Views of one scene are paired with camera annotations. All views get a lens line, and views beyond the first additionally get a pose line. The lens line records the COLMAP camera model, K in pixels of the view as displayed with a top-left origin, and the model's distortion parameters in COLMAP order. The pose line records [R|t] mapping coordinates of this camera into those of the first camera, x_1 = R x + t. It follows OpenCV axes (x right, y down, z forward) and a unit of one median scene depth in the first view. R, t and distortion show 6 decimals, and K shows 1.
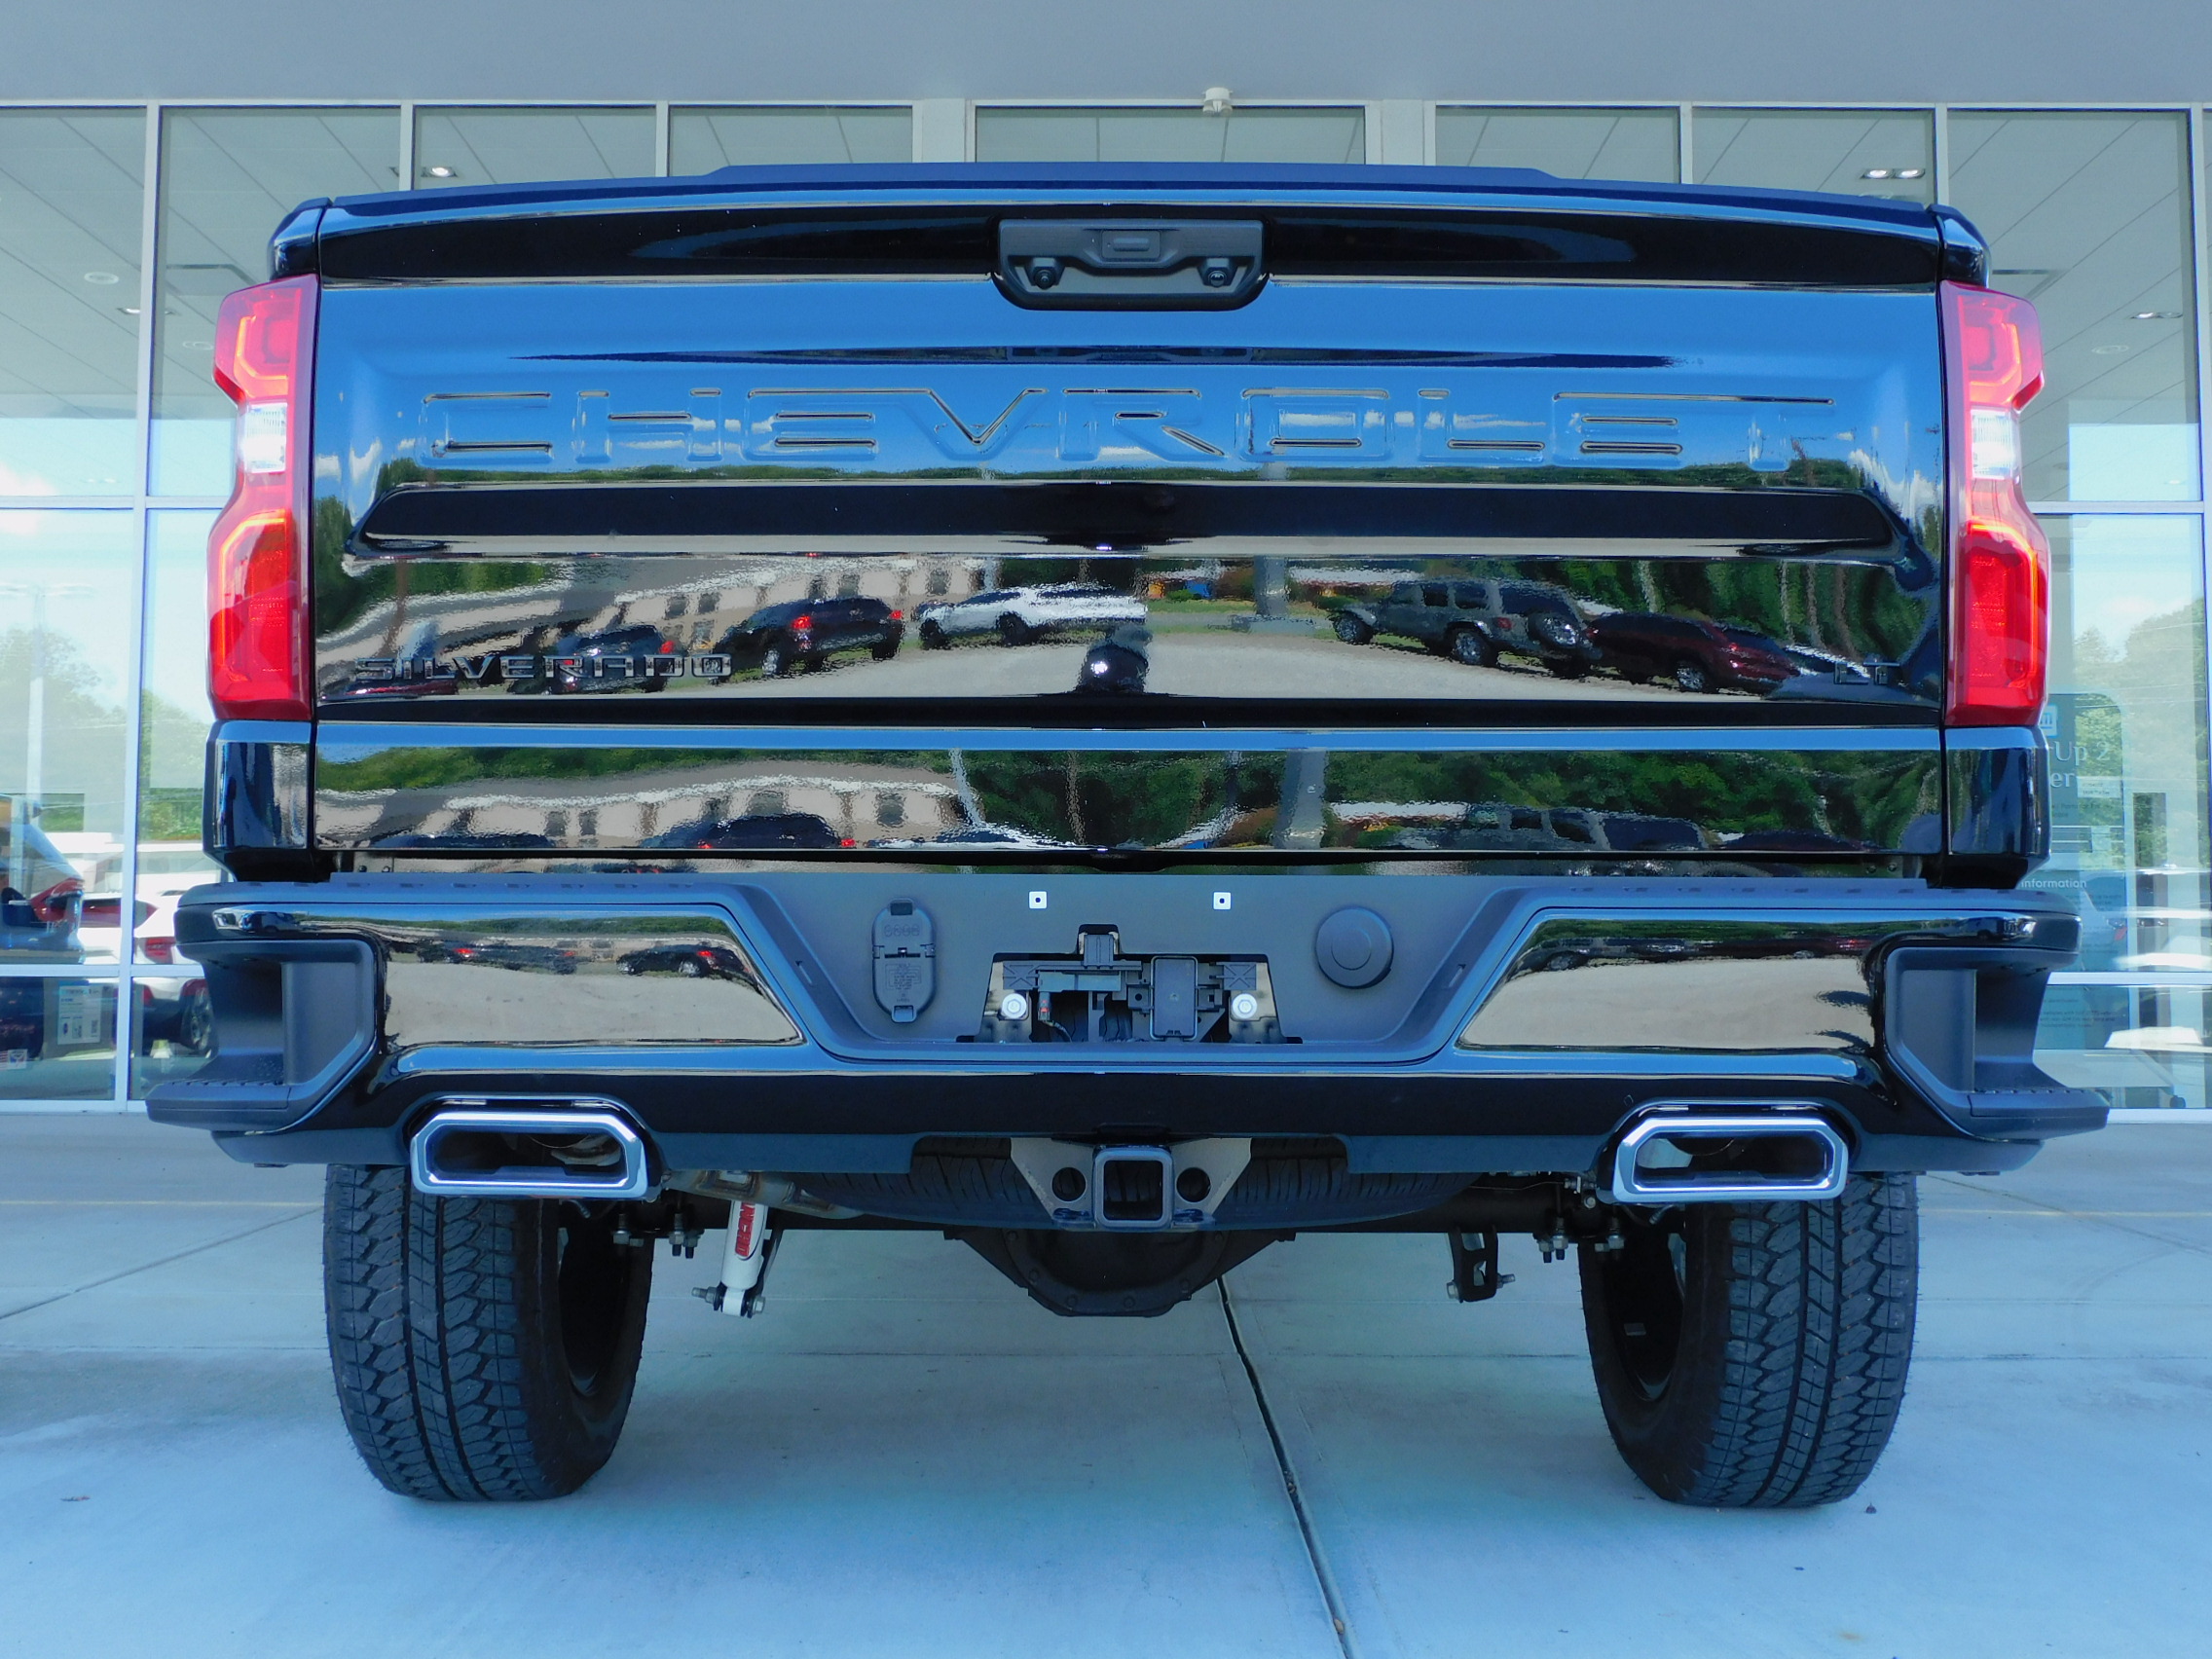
lens RADIAL K [[2257.3, 0, 1116.6], [0, 2257.3, 830.9], [0, 0, 1]] dist [0.101317, -0.202682]
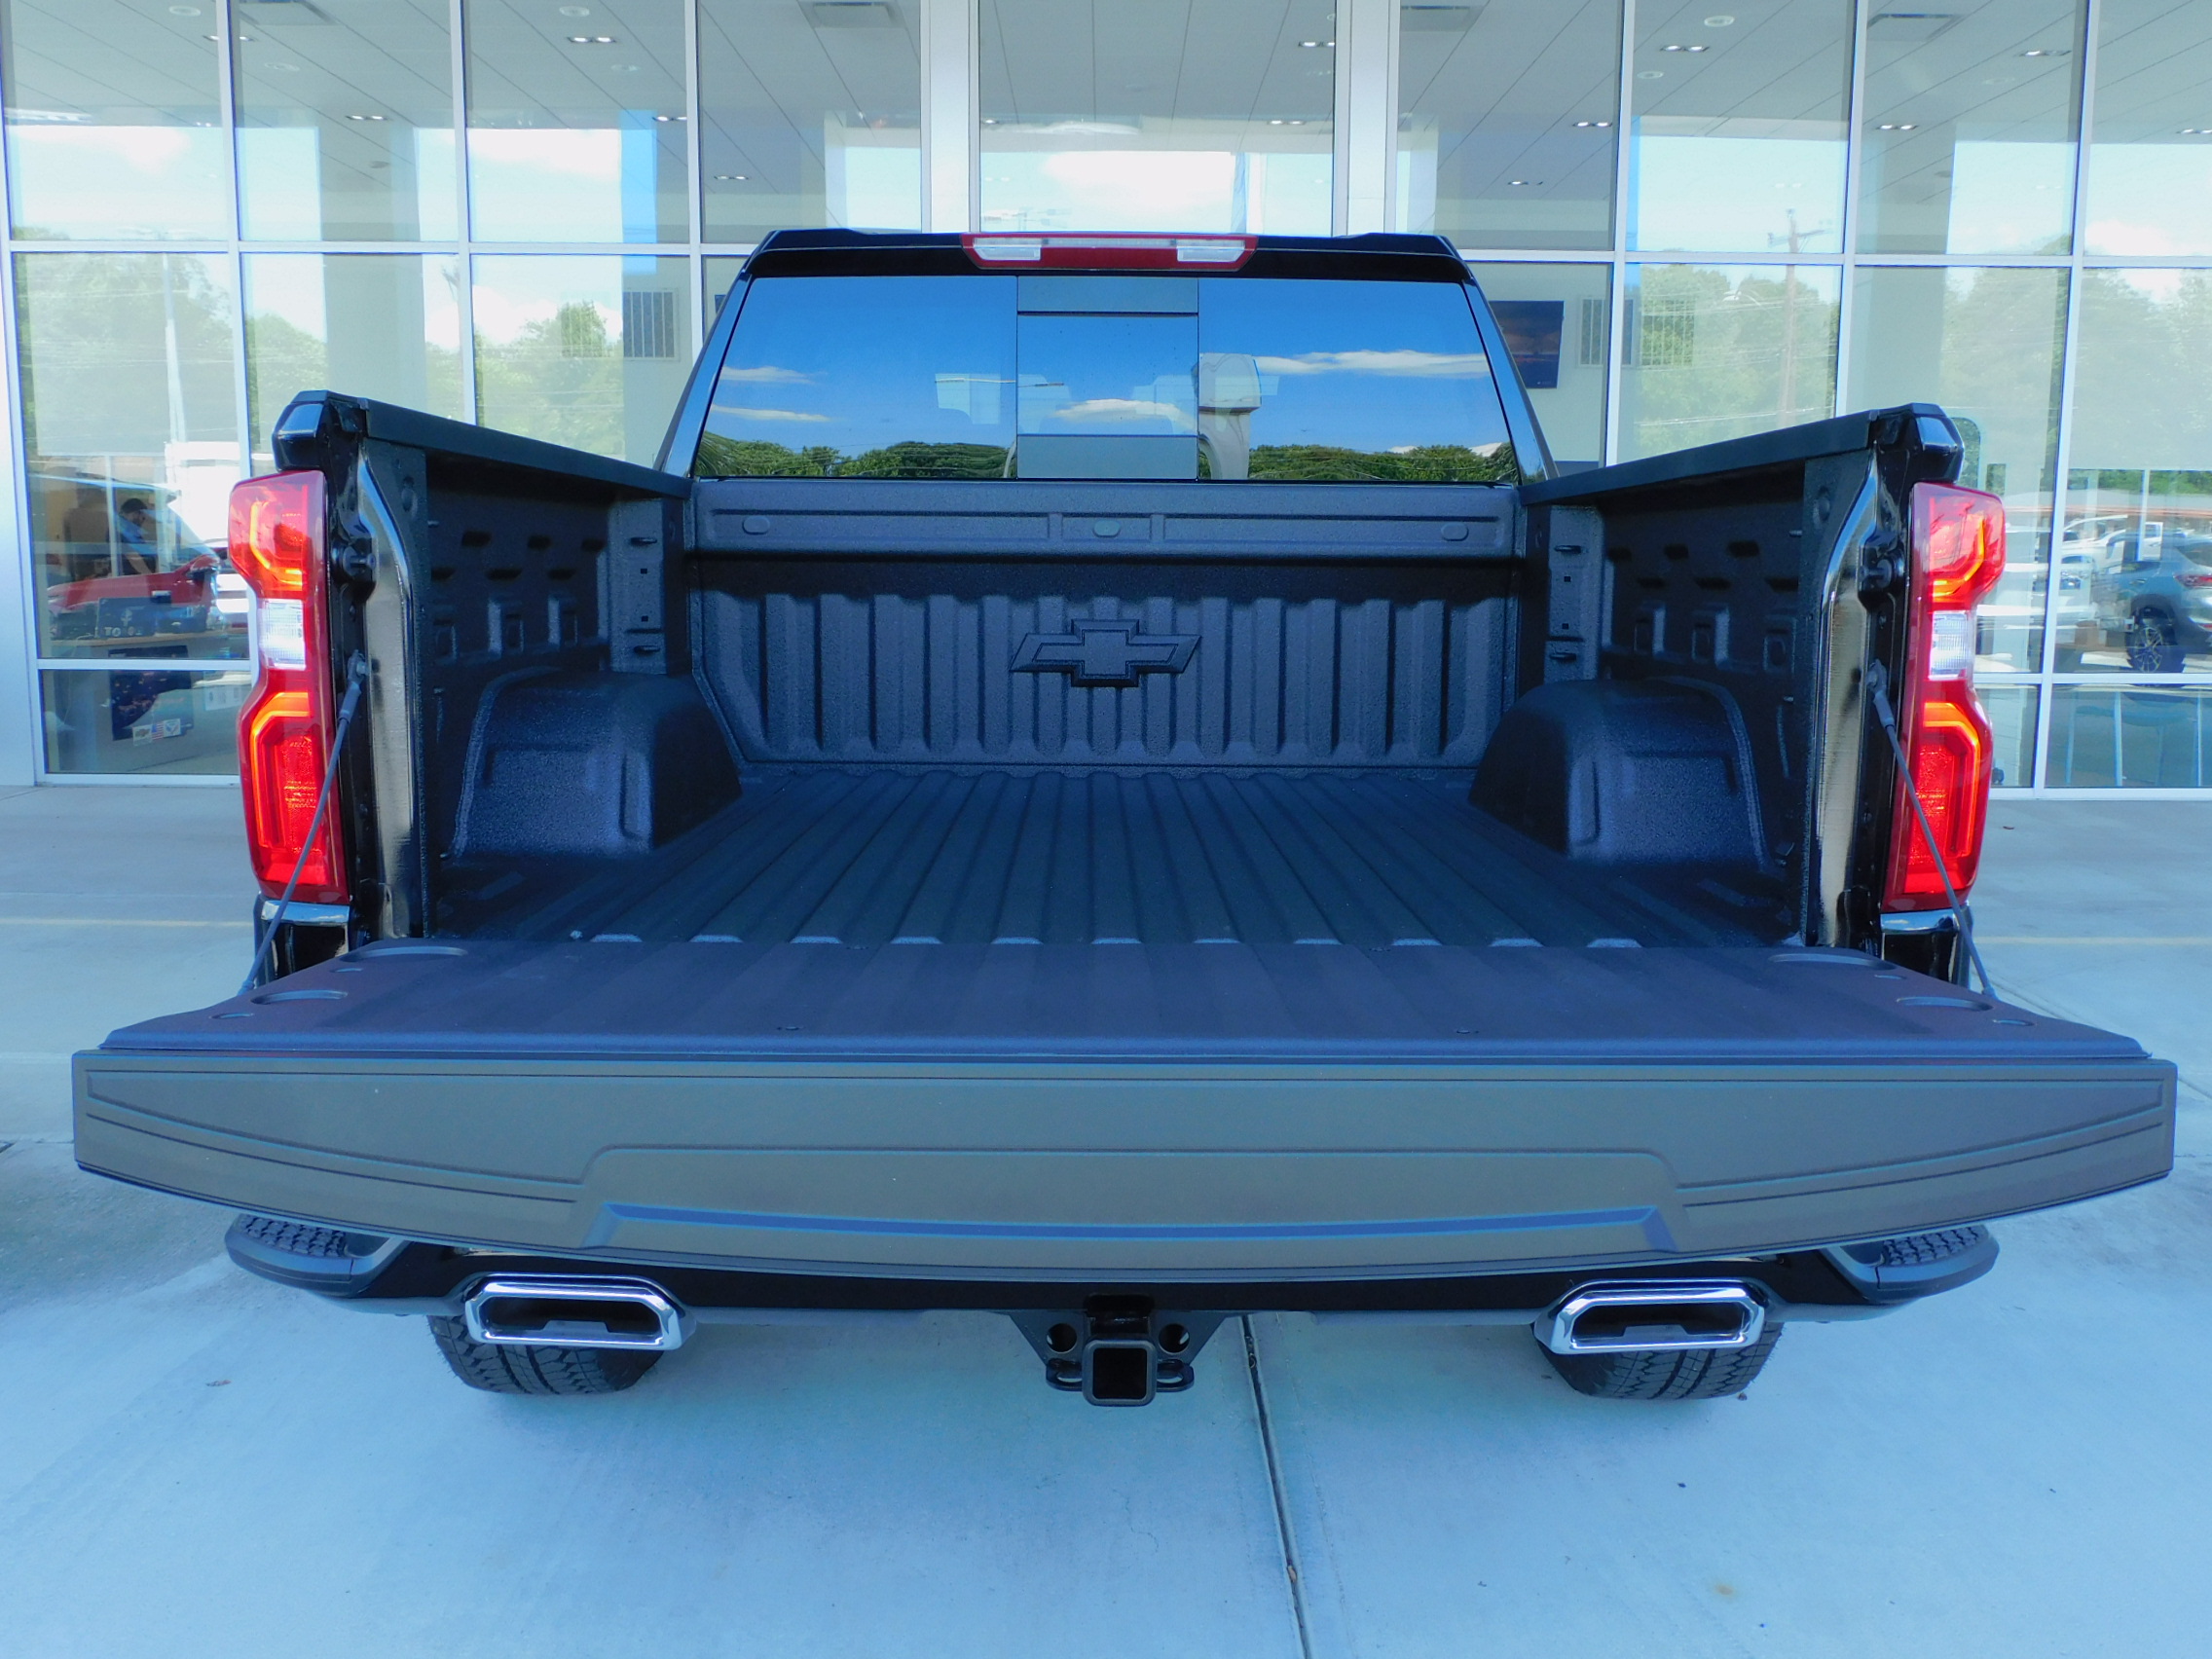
lens RADIAL K [[1890.8, 0, 1106.0], [0, 1890.8, 829.5], [0, 0, 1]] dist [0.012834, 0.017704]
pose [[0.999994, 0.002633, 0.002219, -0.001706], [-0.003041, 0.977554, 0.210661, -0.232980], [-0.001615, -0.210666, 0.977557, 0.123120]]
